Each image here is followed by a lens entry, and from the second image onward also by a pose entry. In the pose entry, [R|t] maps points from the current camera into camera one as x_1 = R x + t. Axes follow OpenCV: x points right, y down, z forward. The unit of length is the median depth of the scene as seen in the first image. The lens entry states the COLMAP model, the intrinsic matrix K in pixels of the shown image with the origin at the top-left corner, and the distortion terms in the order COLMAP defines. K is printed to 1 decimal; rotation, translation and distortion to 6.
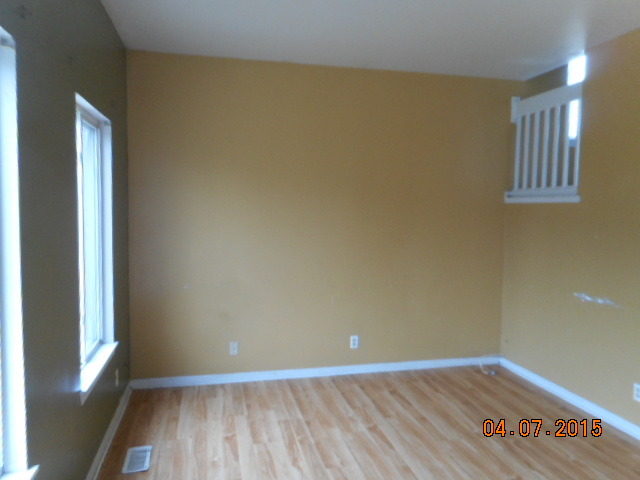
lens RADIAL K [[483.9, 0, 316.1], [0, 483.9, 236.8], [0, 0, 1]] dist [0.008199, 0.000436]
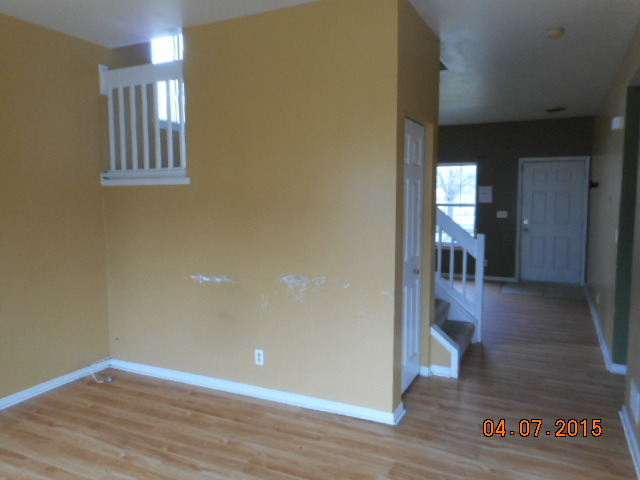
lens RADIAL K [[483.9, 0, 316.1], [0, 483.9, 236.8], [0, 0, 1]] dist [0.008199, 0.000436]
pose [[0.619972, -0.081003, 0.780431, -0.073768], [0.059685, 0.996644, 0.056030, -0.003801], [-0.782350, 0.011843, 0.622726, 0.171409]]
